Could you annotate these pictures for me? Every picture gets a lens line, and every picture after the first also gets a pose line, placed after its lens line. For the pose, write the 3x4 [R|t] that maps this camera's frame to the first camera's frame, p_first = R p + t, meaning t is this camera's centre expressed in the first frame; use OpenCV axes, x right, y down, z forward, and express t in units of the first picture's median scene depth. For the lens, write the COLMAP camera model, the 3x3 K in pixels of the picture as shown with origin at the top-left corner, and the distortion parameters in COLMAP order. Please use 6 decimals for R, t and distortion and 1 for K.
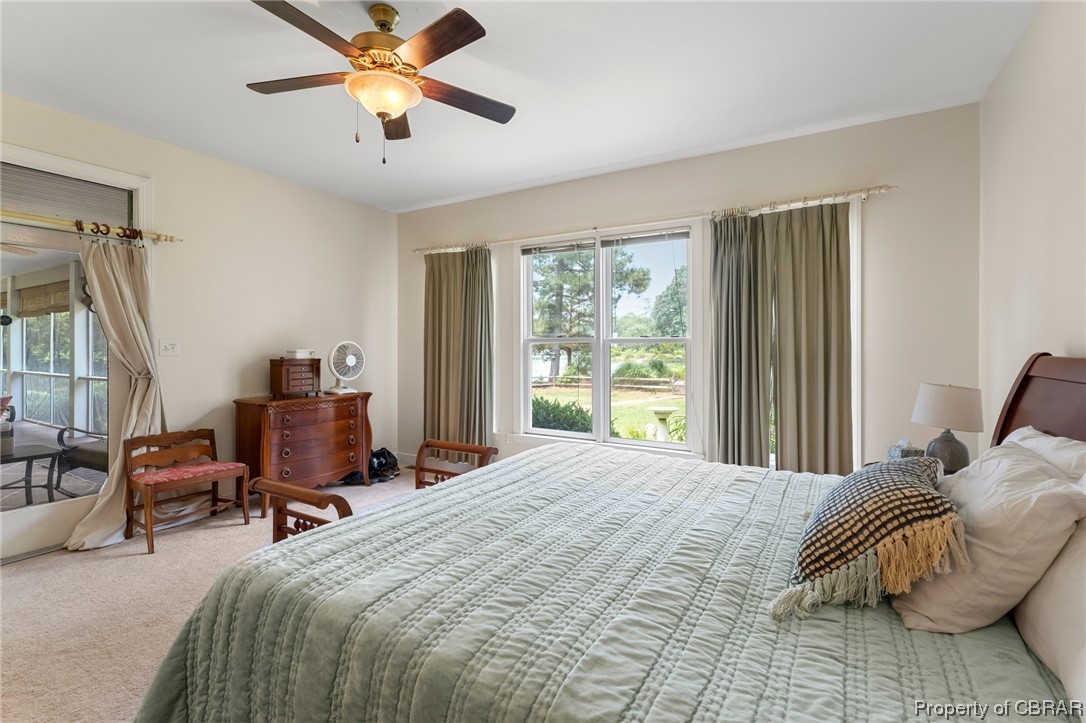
lens RADIAL K [[475.4, 0, 531.4], [0, 475.4, 345.3], [0, 0, 1]] dist [-0.000443, -0.000431]
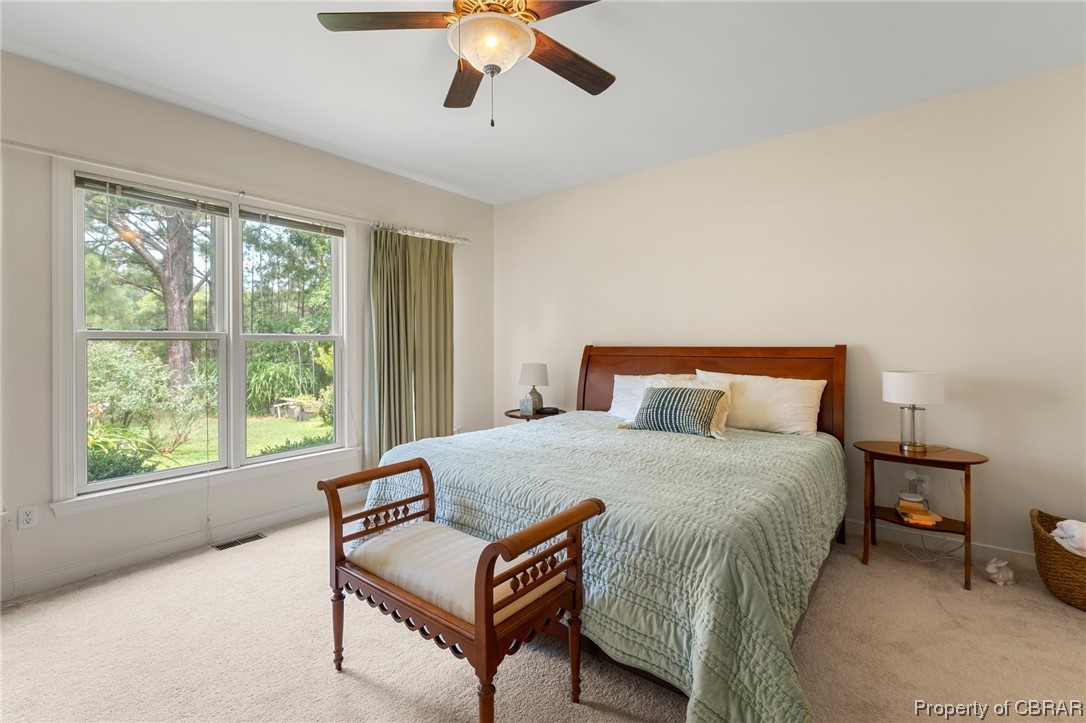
lens RADIAL K [[492.7, 0, 543.7], [0, 492.7, 341.0], [0, 0, 1]] dist [-0.001183, -0.000086]
pose [[0.131849, 0.003860, 0.991262, -0.724643], [0.004066, 0.999982, -0.004435, 0.001884], [-0.991261, 0.004615, 0.131831, 0.495877]]
